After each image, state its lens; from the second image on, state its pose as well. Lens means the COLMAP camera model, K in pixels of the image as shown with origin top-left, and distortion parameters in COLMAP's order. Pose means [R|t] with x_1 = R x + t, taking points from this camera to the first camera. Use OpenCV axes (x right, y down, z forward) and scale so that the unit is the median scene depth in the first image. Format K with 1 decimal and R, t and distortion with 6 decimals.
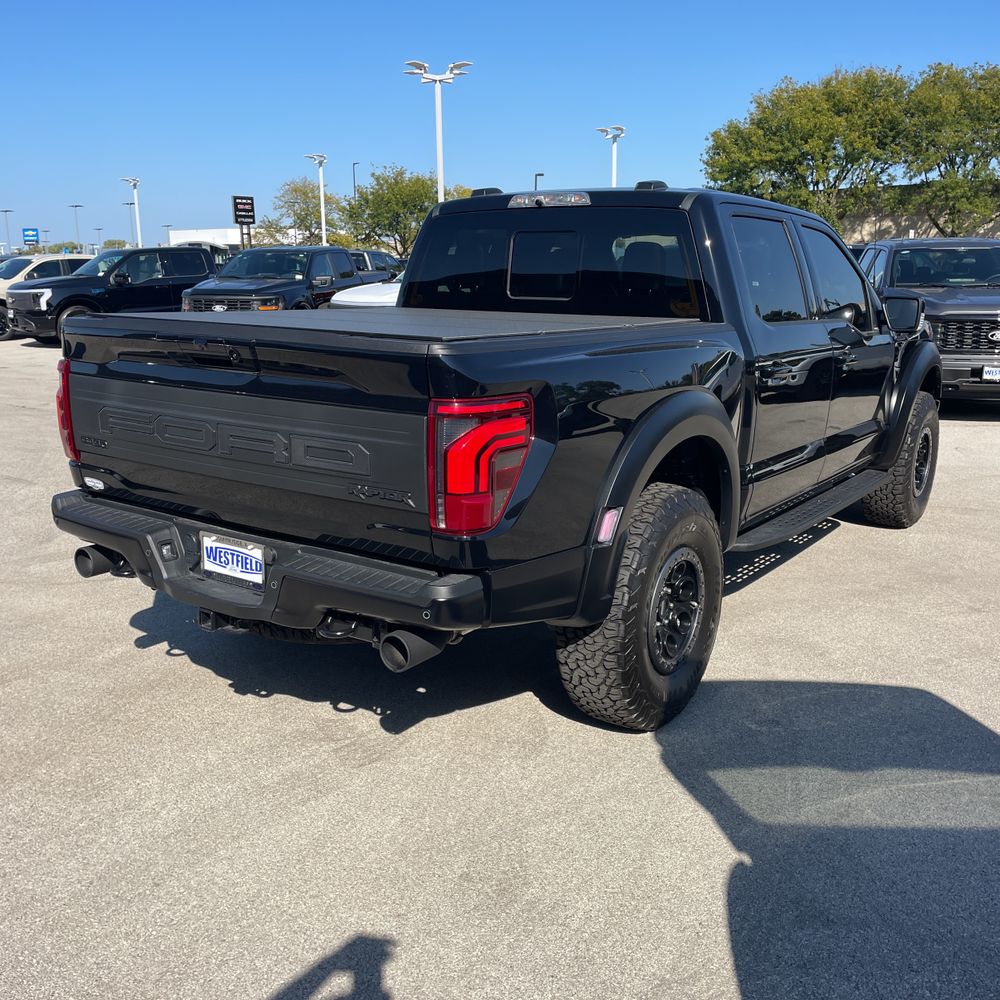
lens RADIAL K [[1007.6, 0, 501.1], [0, 1007.6, 484.2], [0, 0, 1]] dist [0.097408, -0.123418]
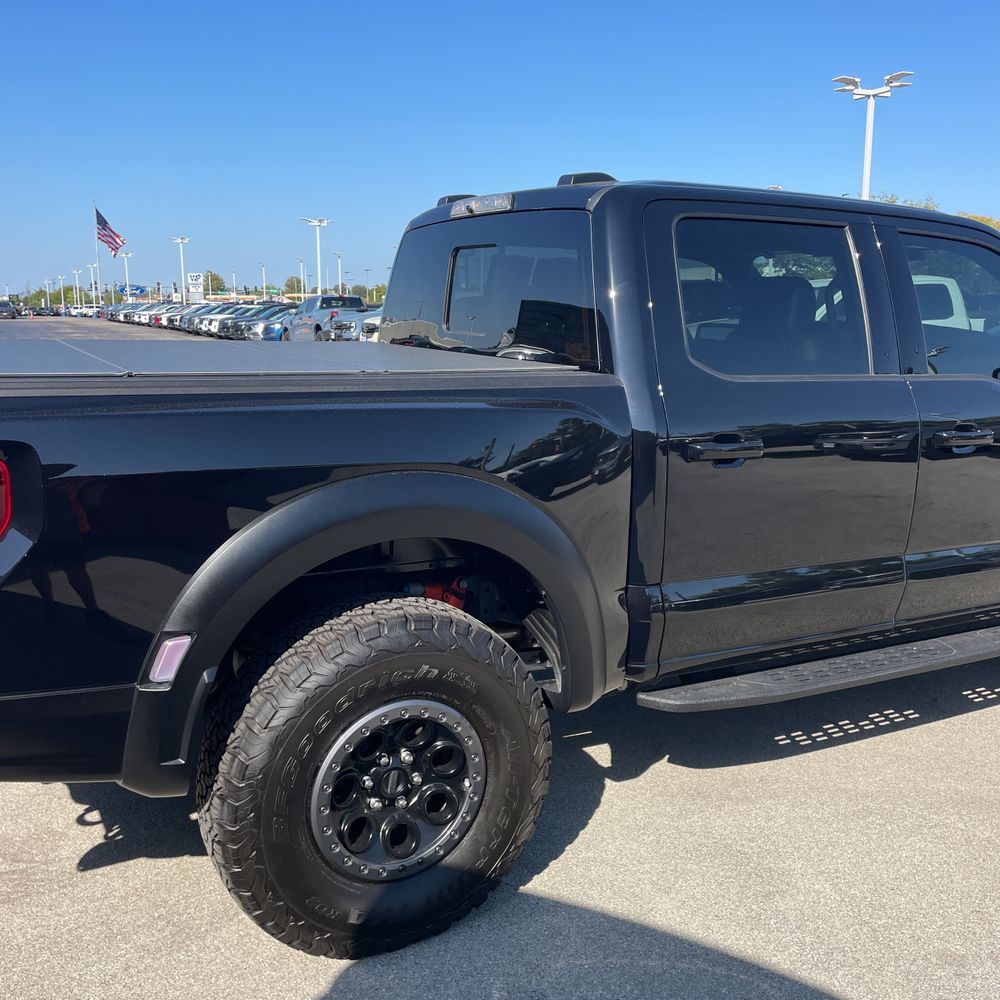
lens RADIAL K [[1007.6, 0, 501.1], [0, 1007.6, 484.2], [0, 0, 1]] dist [0.097408, -0.123418]
pose [[0.890017, 0.084742, -0.447983, 0.347101], [-0.099808, 0.994956, -0.010081, -0.053001], [0.444869, 0.053684, 0.893985, 0.272298]]
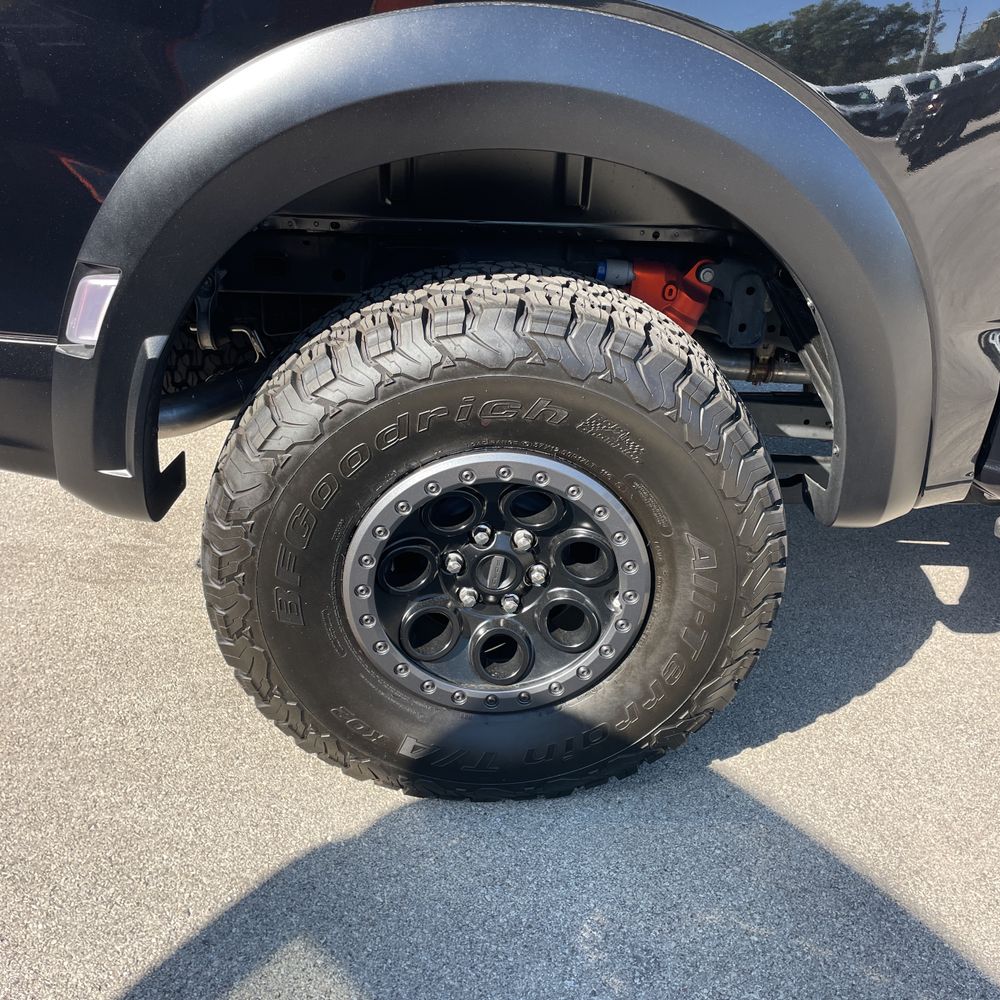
lens RADIAL K [[1039.0, 0, 500.1], [0, 1039.0, 483.5], [0, 0, 1]] dist [0.099838, -0.129851]
pose [[0.598048, 0.373348, -0.709190, 0.307775], [-0.189034, 0.925615, 0.327875, -0.037712], [0.778848, -0.062024, 0.624138, 0.489218]]
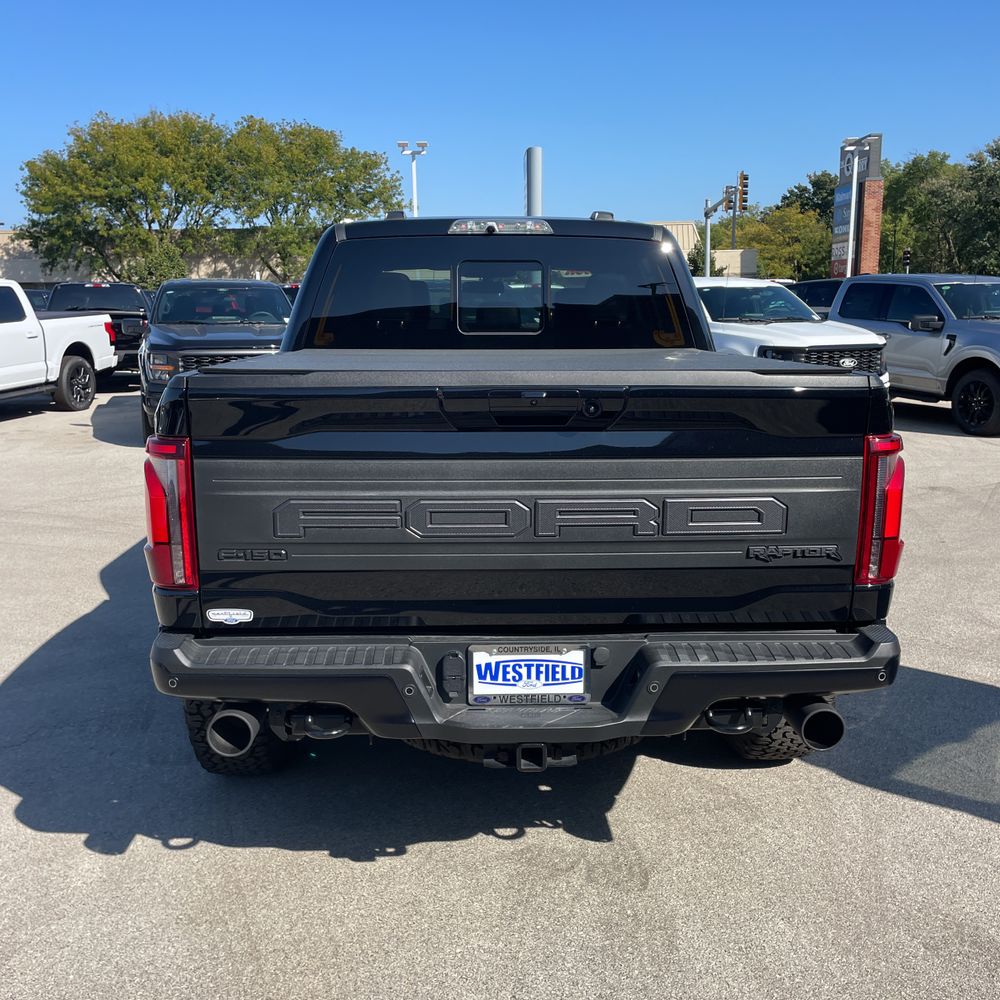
lens RADIAL K [[1012.2, 0, 493.5], [0, 1012.2, 489.2], [0, 0, 1]] dist [0.090967, -0.117998]
pose [[0.799894, -0.114744, 0.589070, -0.433130], [0.134282, 0.990886, 0.010673, -0.045438], [-0.584926, 0.070564, 0.808012, 0.226527]]
